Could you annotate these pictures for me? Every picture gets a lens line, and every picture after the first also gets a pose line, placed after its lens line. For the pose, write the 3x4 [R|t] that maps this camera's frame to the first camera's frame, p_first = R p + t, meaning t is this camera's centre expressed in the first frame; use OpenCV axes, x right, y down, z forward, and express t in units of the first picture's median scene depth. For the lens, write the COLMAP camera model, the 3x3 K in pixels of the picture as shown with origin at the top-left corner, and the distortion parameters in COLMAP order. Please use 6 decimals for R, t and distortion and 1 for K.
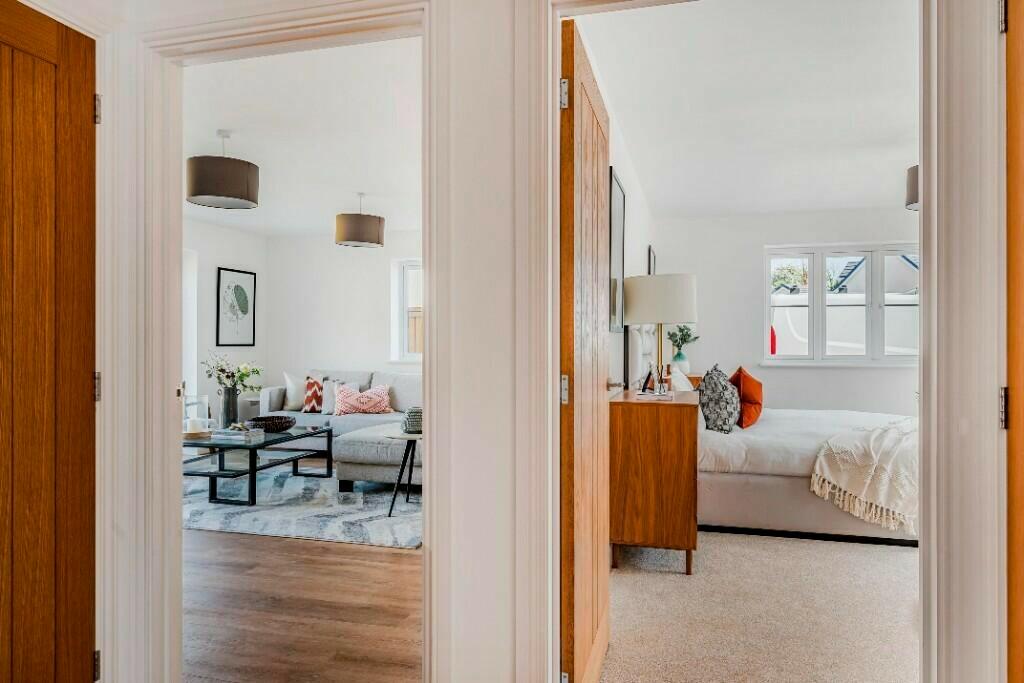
lens RADIAL K [[679.0, 0, 511.8], [0, 679.0, 339.5], [0, 0, 1]] dist [0.000371, 0.000170]
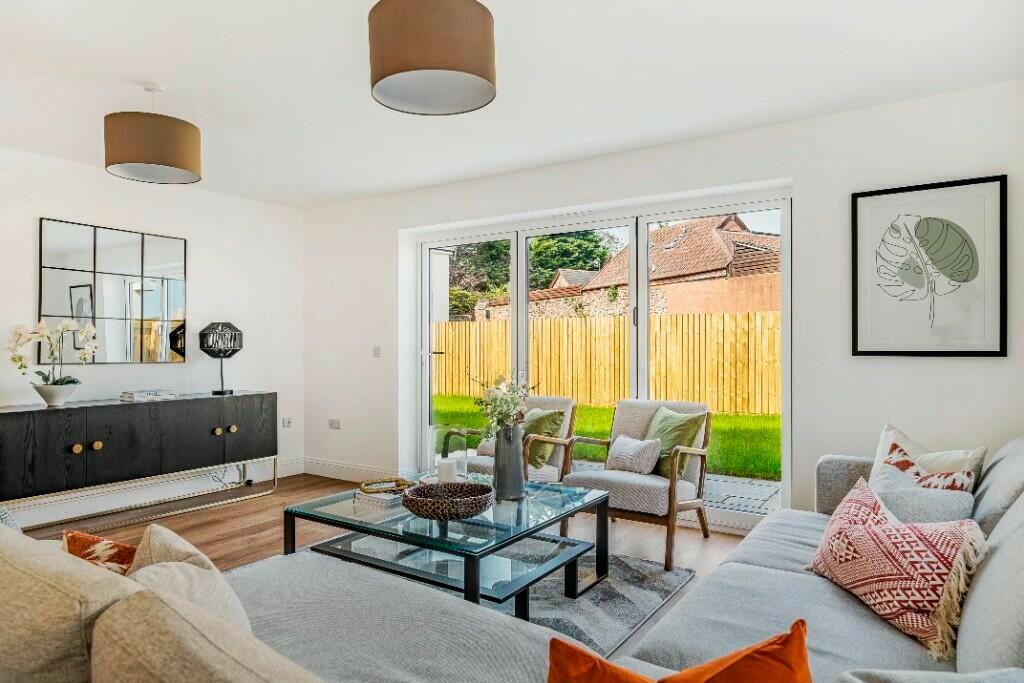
lens RADIAL K [[621.8, 0, 513.8], [0, 621.8, 348.5], [0, 0, 1]] dist [0.001264, 0.000453]
pose [[-0.320099, -0.019174, -0.947190, 0.067577], [-0.002497, 0.999809, -0.019395, 0.013535], [0.947381, -0.003843, -0.320085, 0.867580]]
